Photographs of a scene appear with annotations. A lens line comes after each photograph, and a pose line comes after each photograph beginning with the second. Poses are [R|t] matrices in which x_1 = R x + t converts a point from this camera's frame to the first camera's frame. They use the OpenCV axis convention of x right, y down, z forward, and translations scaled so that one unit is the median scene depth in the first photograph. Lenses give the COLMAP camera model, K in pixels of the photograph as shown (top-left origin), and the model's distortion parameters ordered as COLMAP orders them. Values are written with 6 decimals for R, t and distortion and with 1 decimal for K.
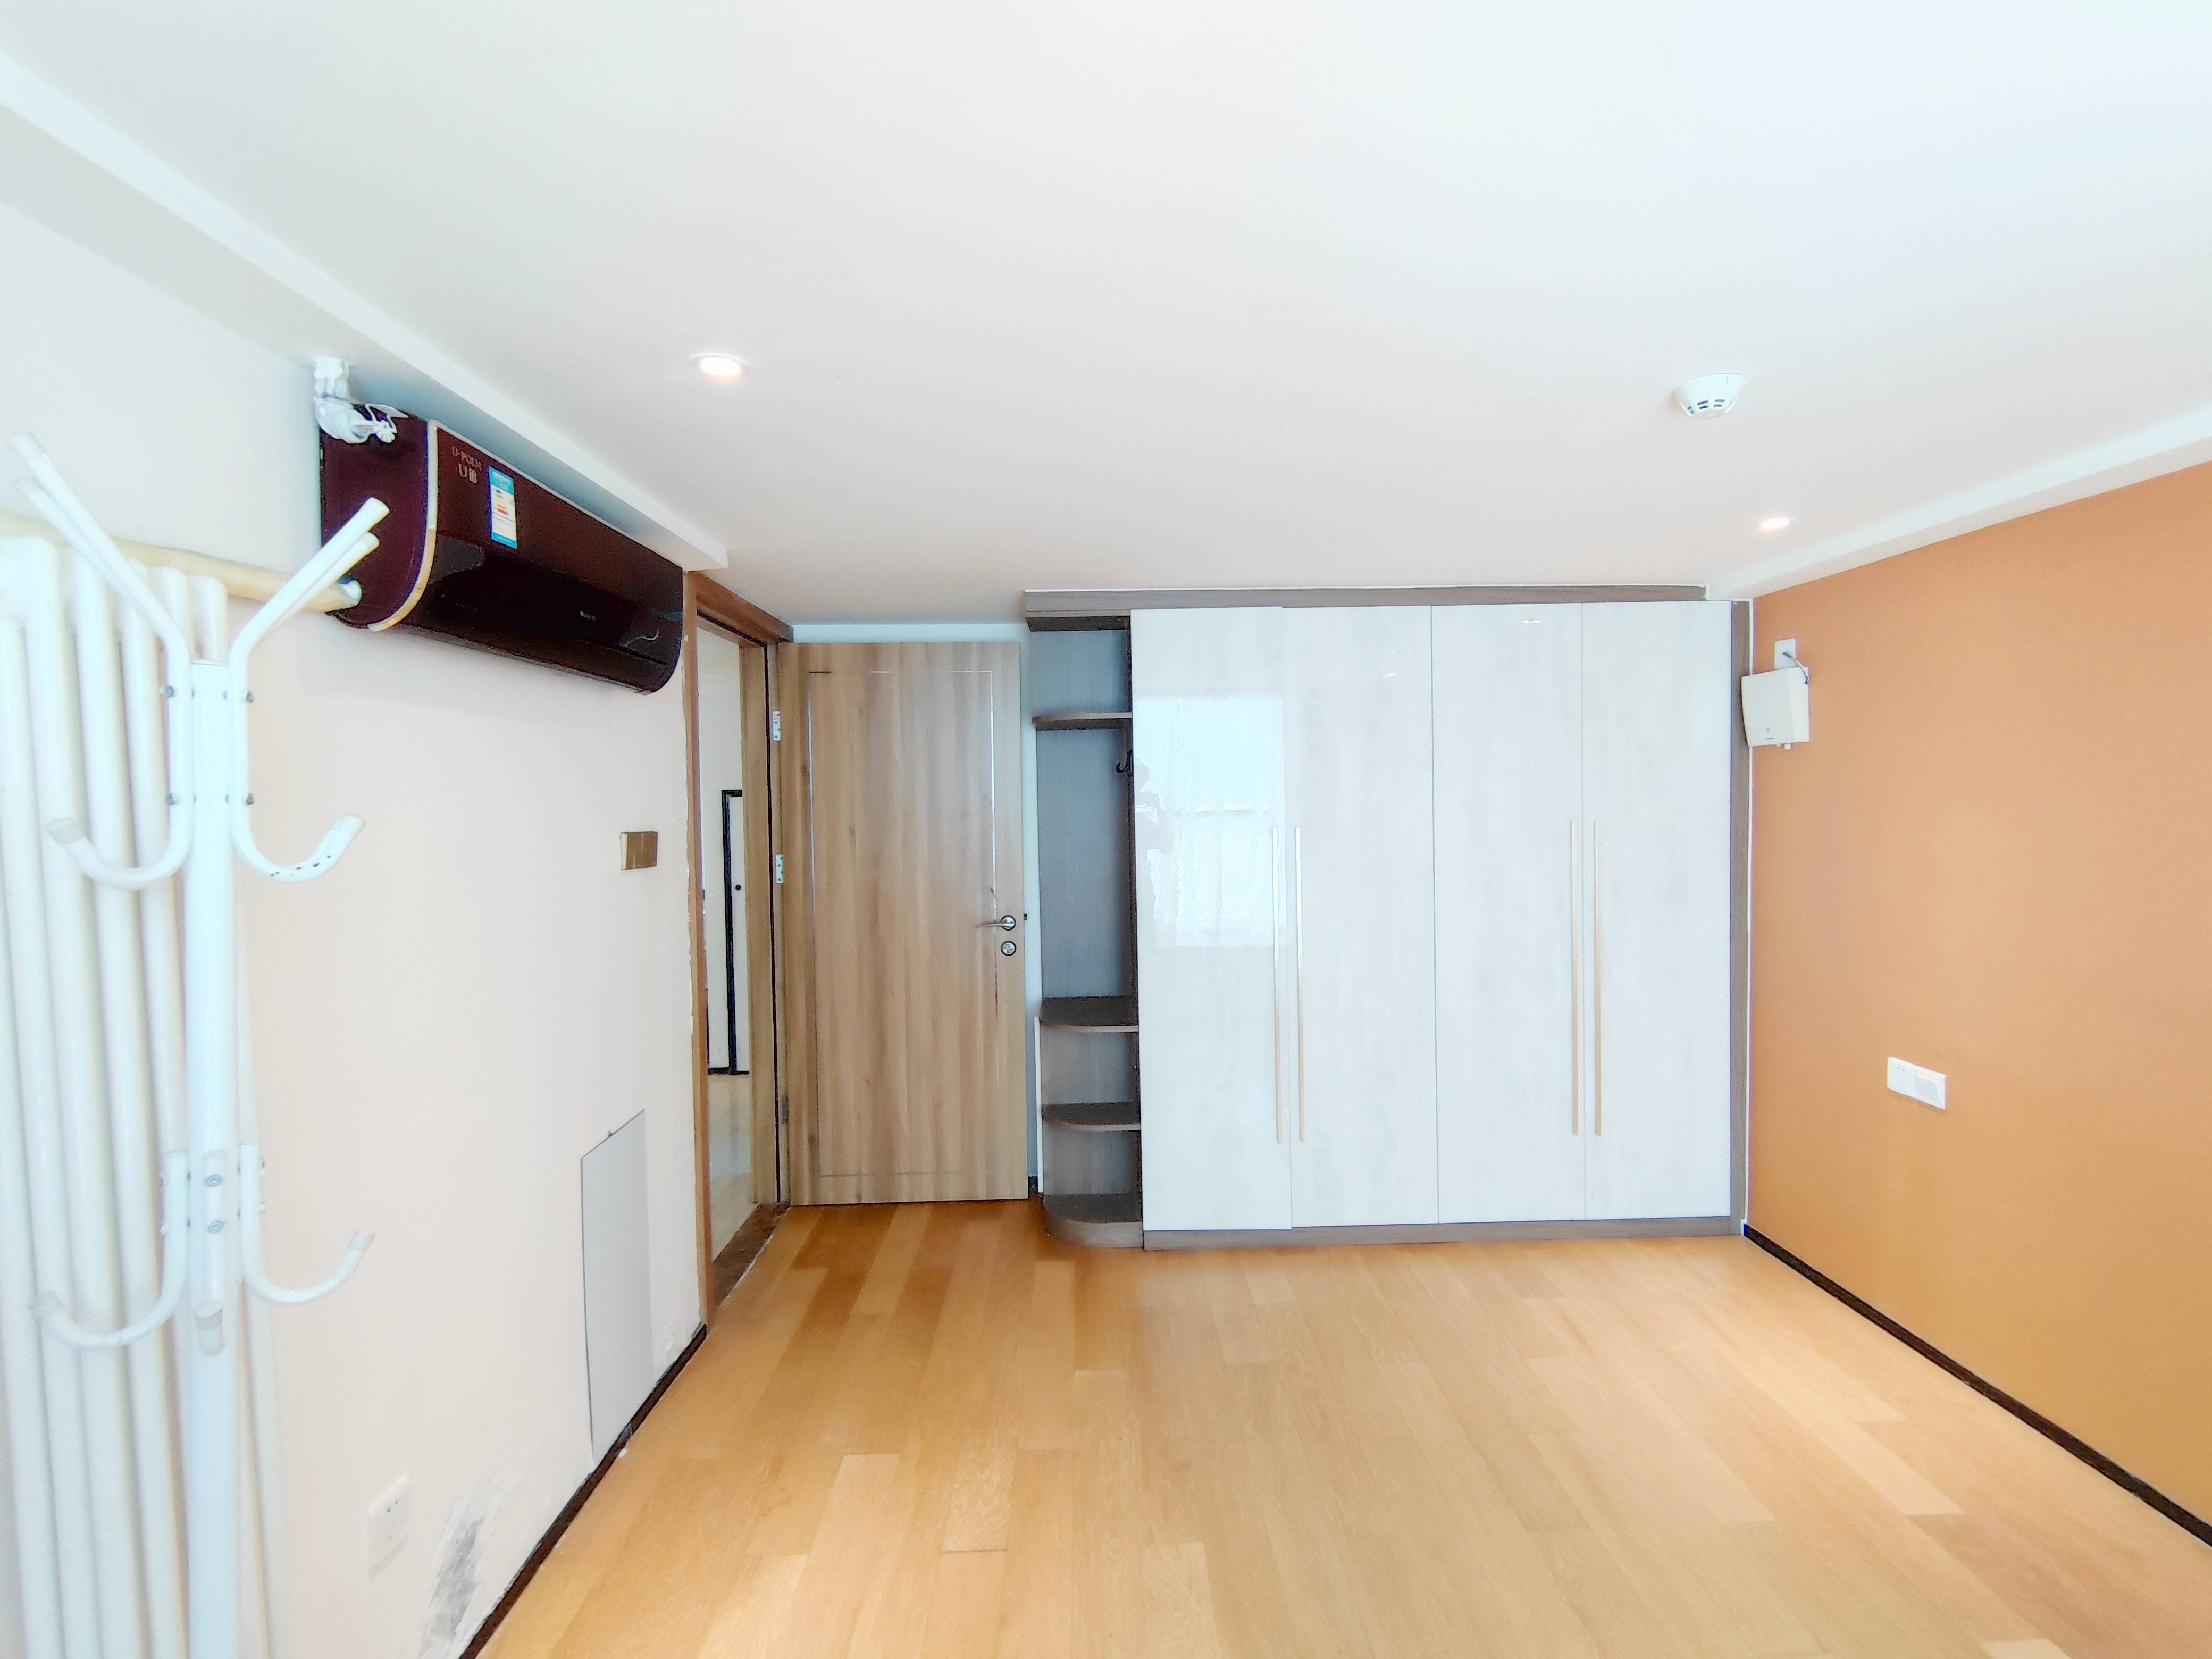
lens RADIAL K [[1029.3, 0, 1106.0], [0, 1029.3, 829.5], [0, 0, 1]] dist [-0.001572, -0.000870]
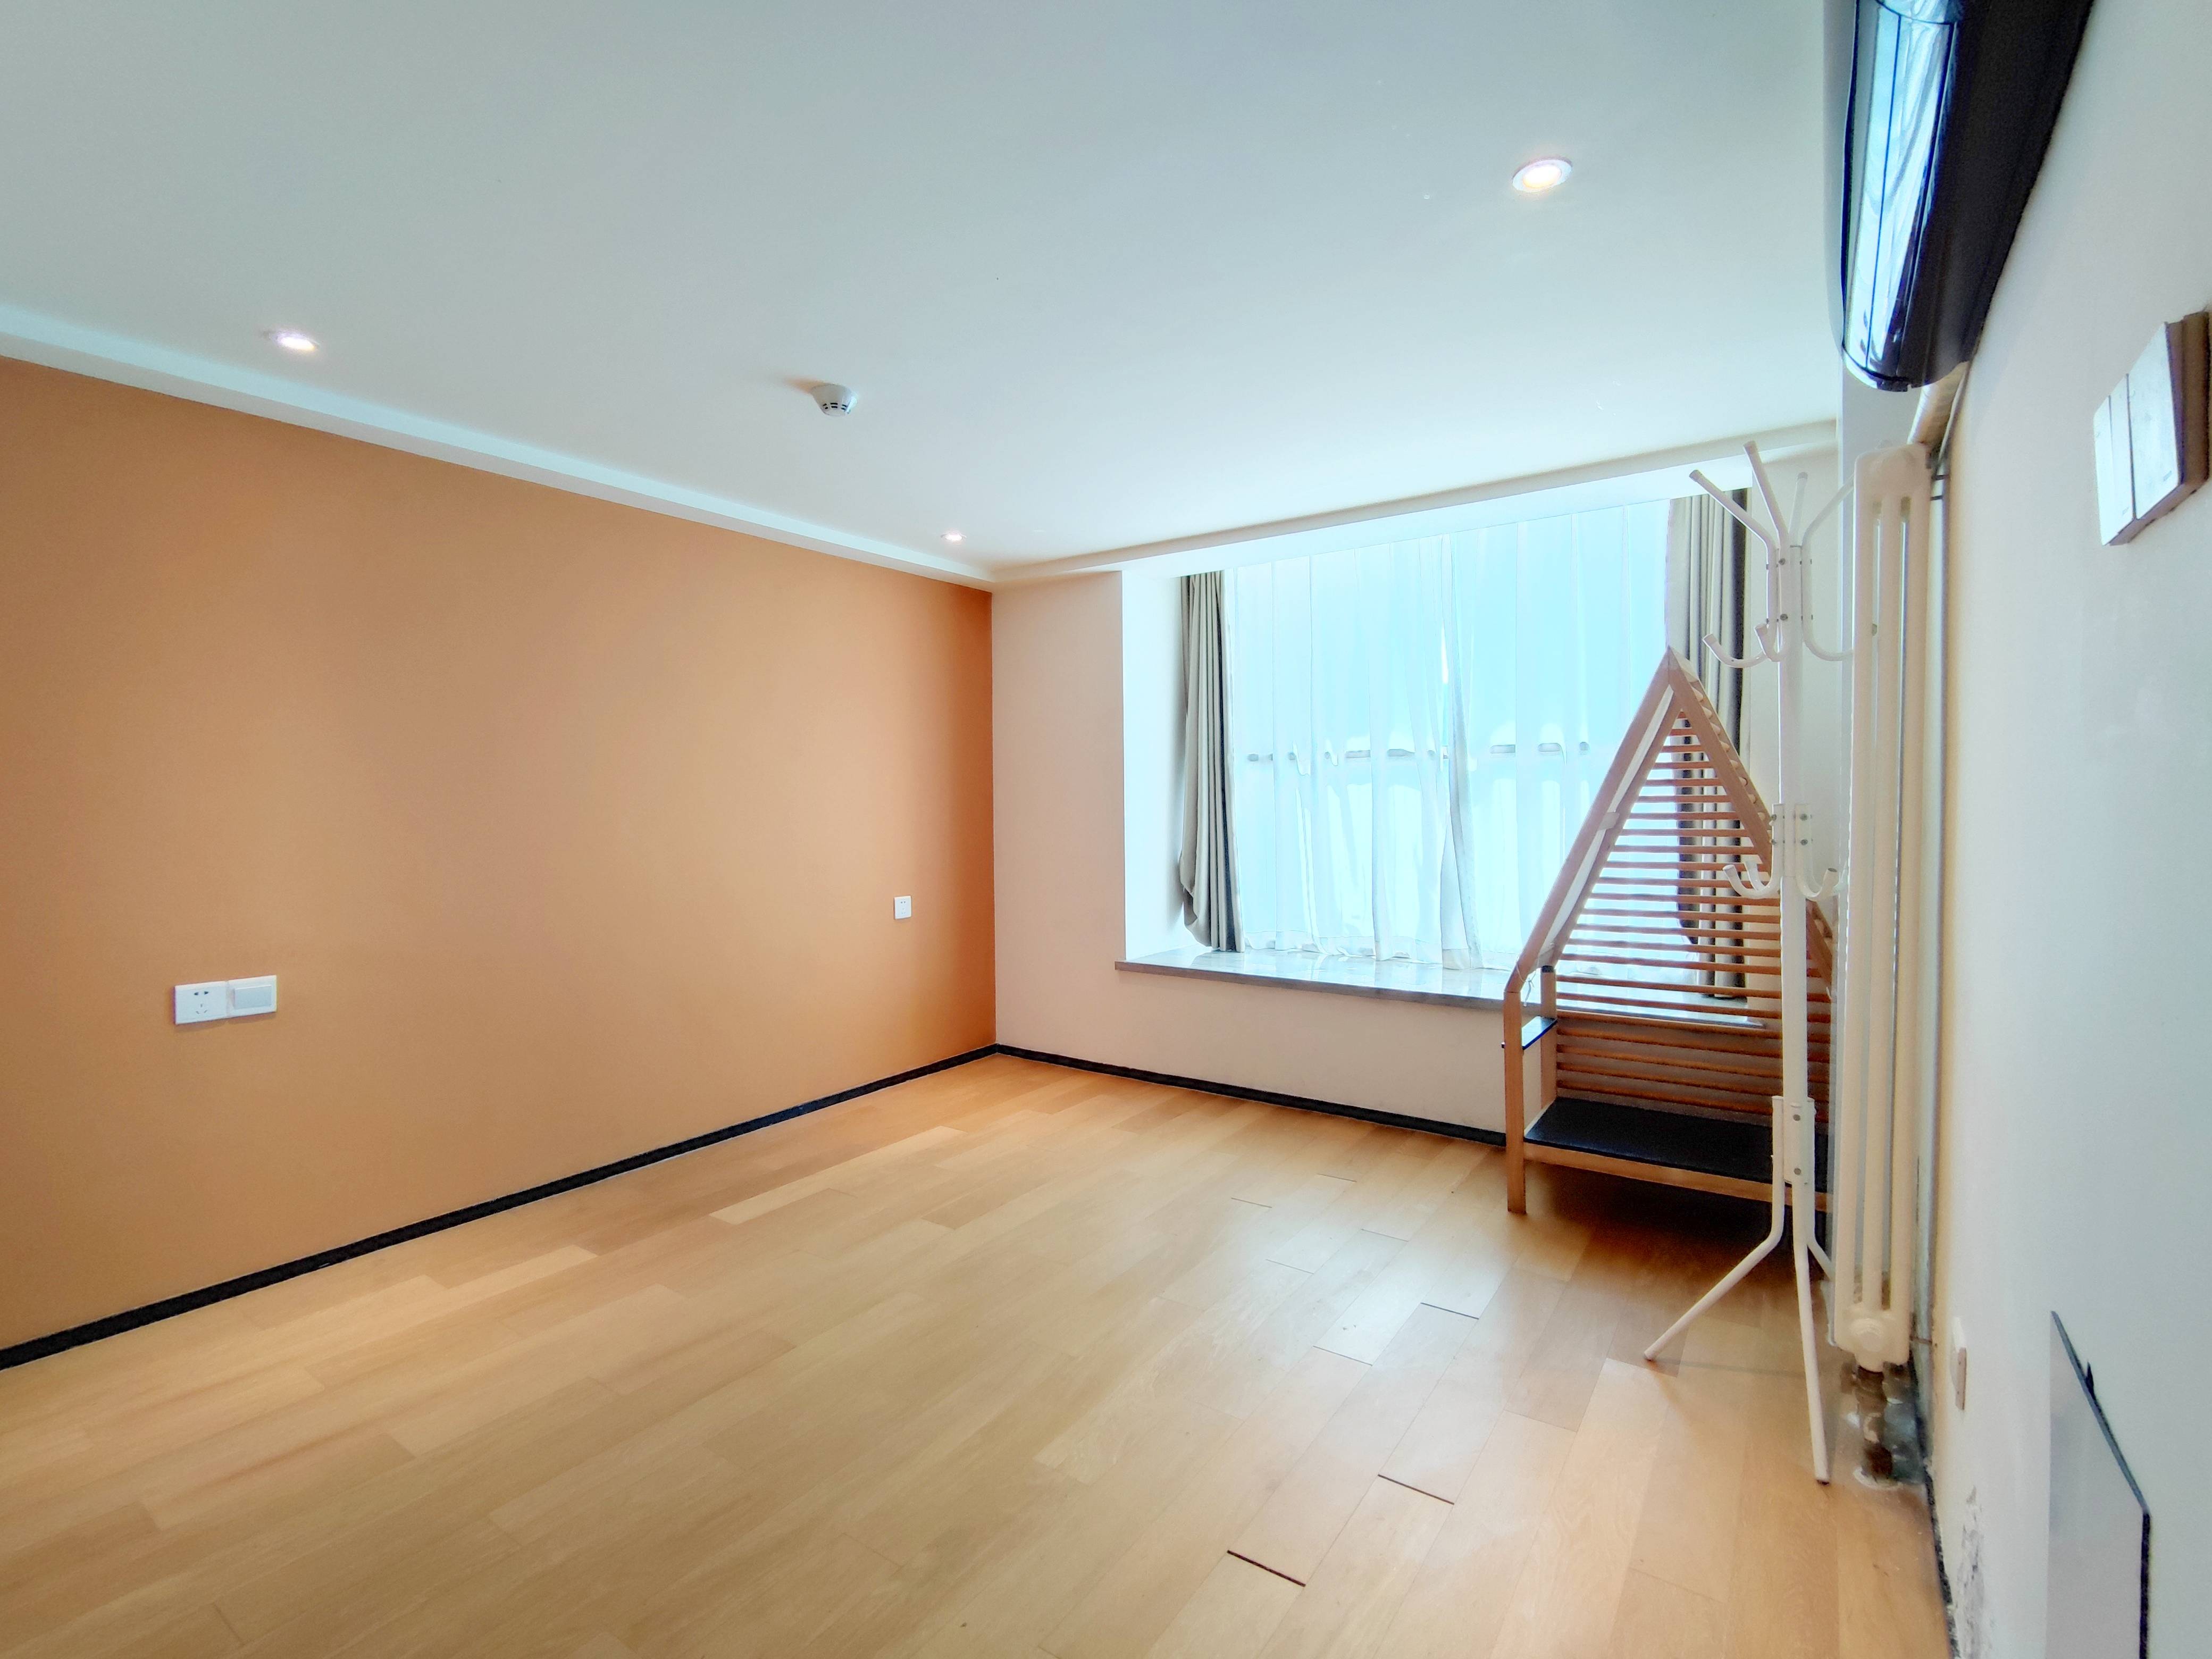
lens RADIAL K [[1029.3, 0, 1106.0], [0, 1029.3, 829.5], [0, 0, 1]] dist [-0.001572, -0.000870]
pose [[-0.810198, 0.008915, 0.586089, -0.382460], [0.043564, 0.998035, 0.045041, 0.093526], [-0.584536, 0.062025, -0.808994, 1.319503]]
